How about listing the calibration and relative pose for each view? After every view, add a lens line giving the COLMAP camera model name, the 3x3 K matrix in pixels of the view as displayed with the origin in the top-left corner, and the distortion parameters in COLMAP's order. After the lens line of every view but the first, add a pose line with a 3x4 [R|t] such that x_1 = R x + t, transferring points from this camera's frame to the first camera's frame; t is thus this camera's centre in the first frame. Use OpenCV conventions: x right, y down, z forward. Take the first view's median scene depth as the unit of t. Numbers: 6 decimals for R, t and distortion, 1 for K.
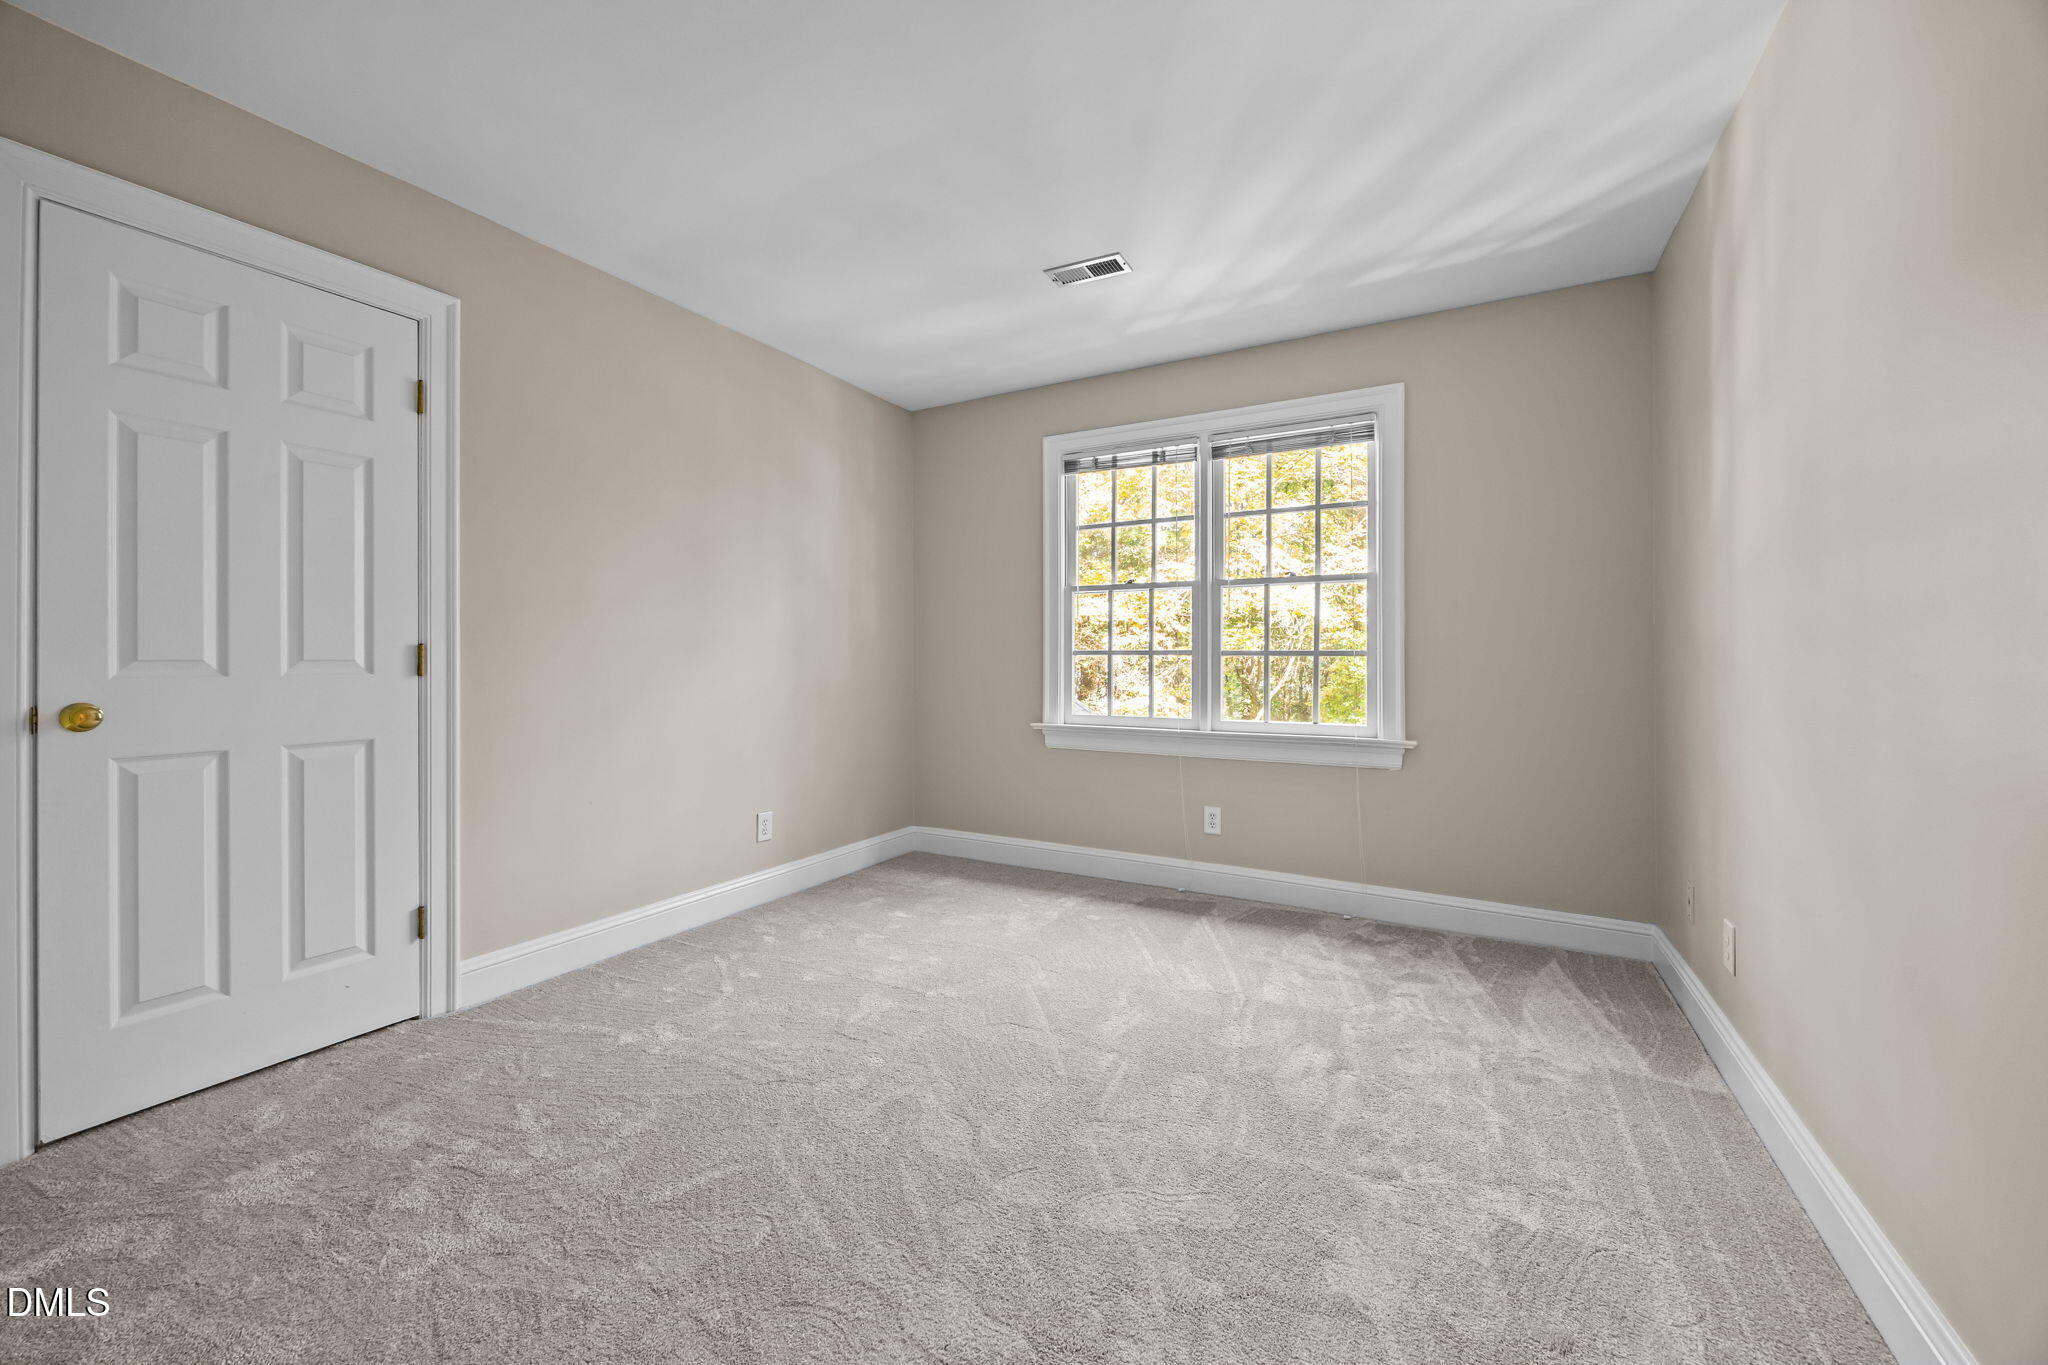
lens RADIAL K [[773.2, 0, 1025.0], [0, 773.2, 674.5], [0, 0, 1]] dist [-0.001094, -0.000061]
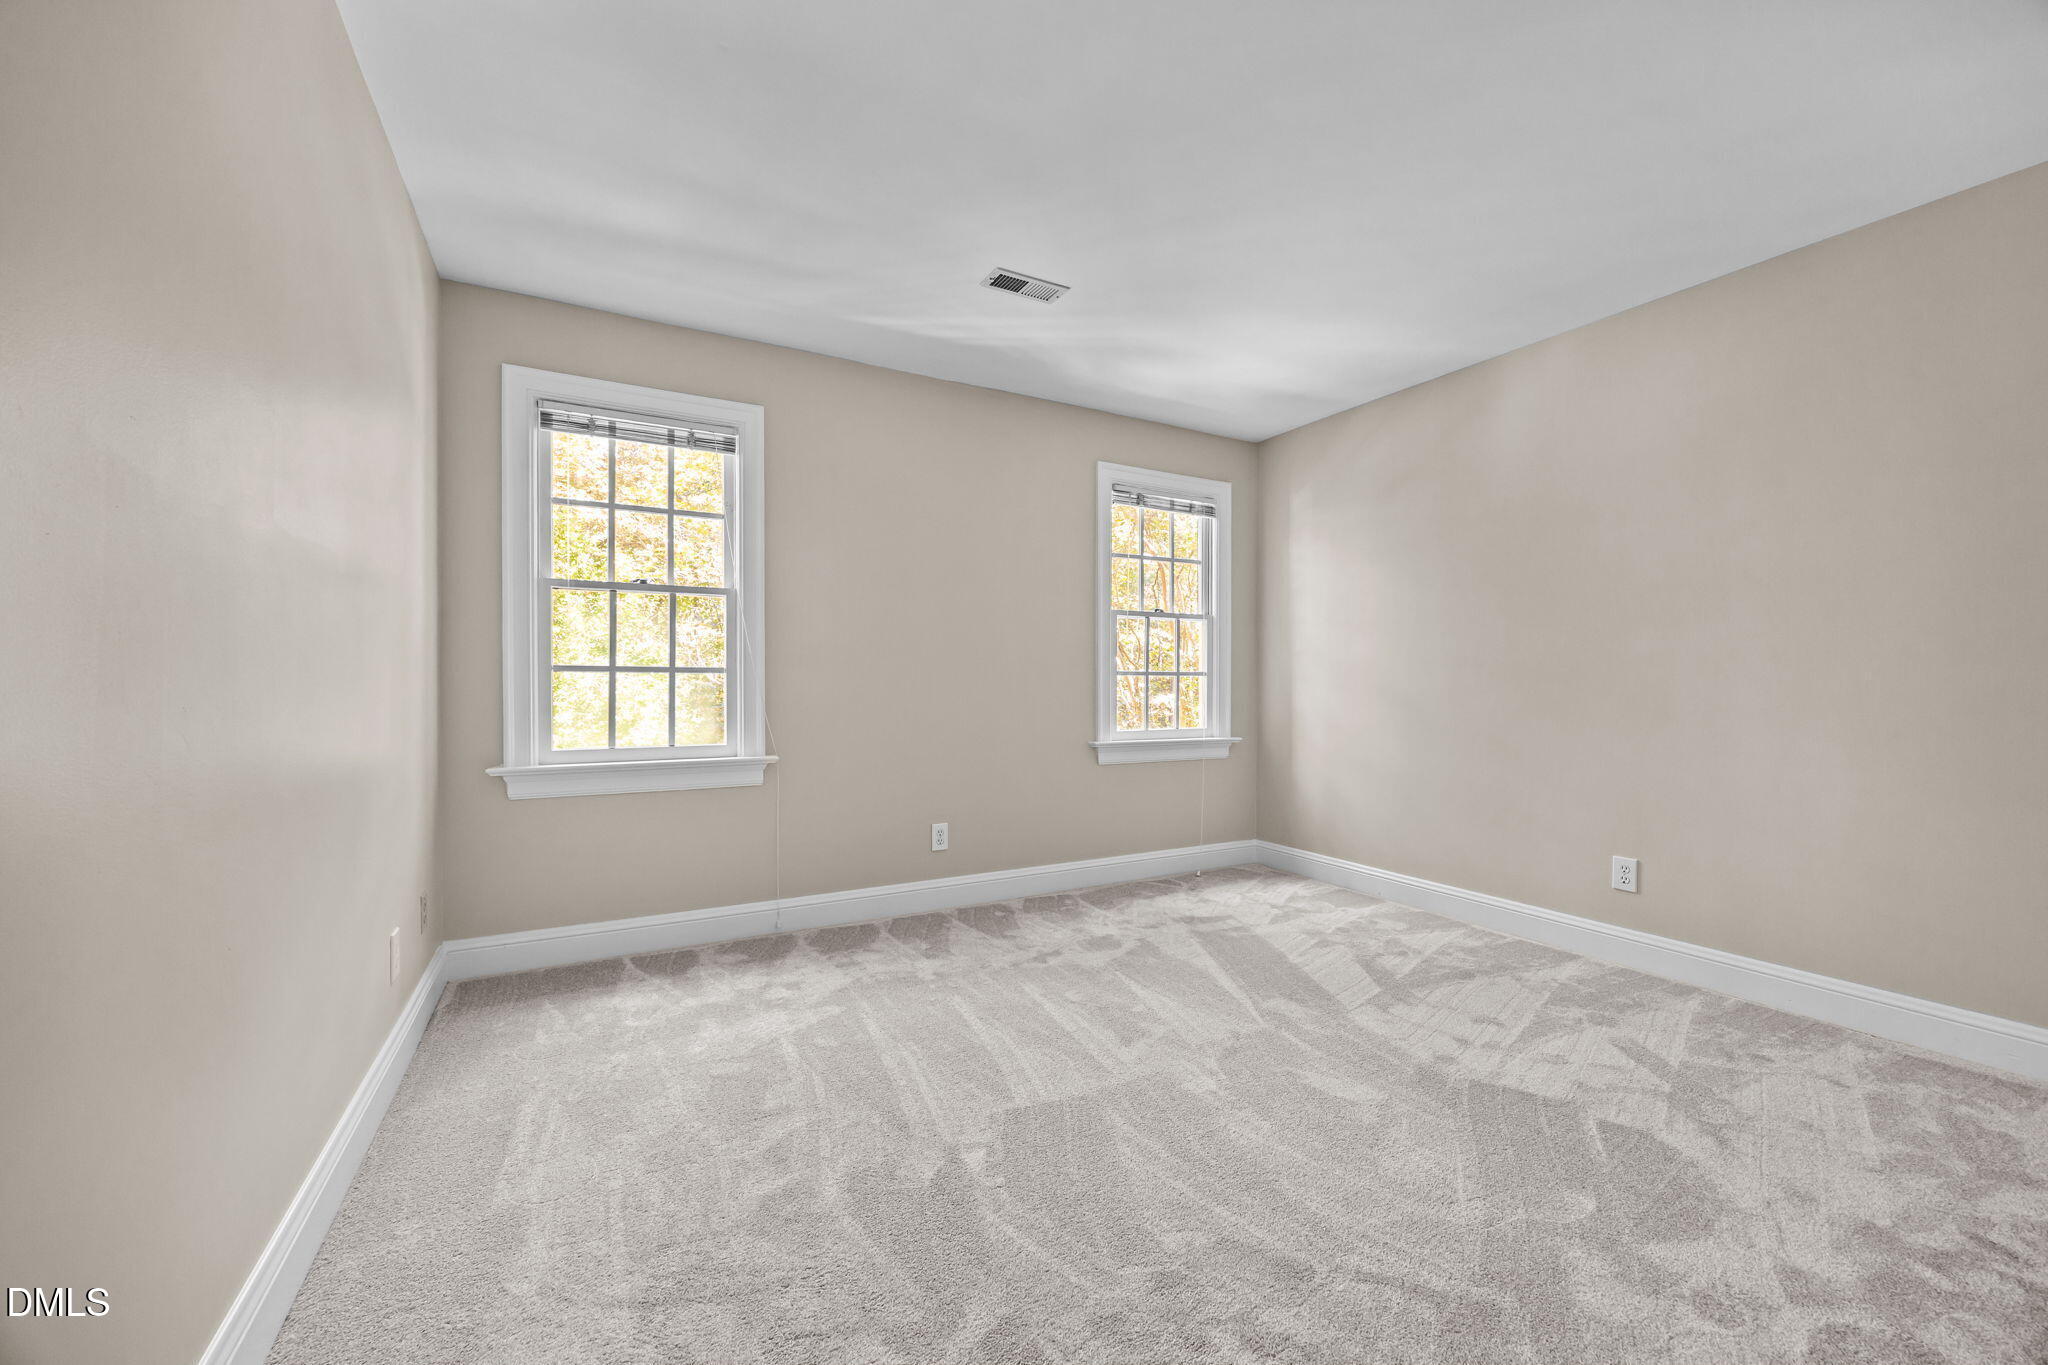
lens RADIAL K [[820.1, 0, 1026.5], [0, 820.1, 673.5], [0, 0, 1]] dist [0.001436, 0.000048]
pose [[0.537863, 0.003883, 0.843023, -0.359498], [0.014336, 0.999803, -0.013751, -0.005132], [-0.842910, 0.019482, 0.537701, 0.194009]]
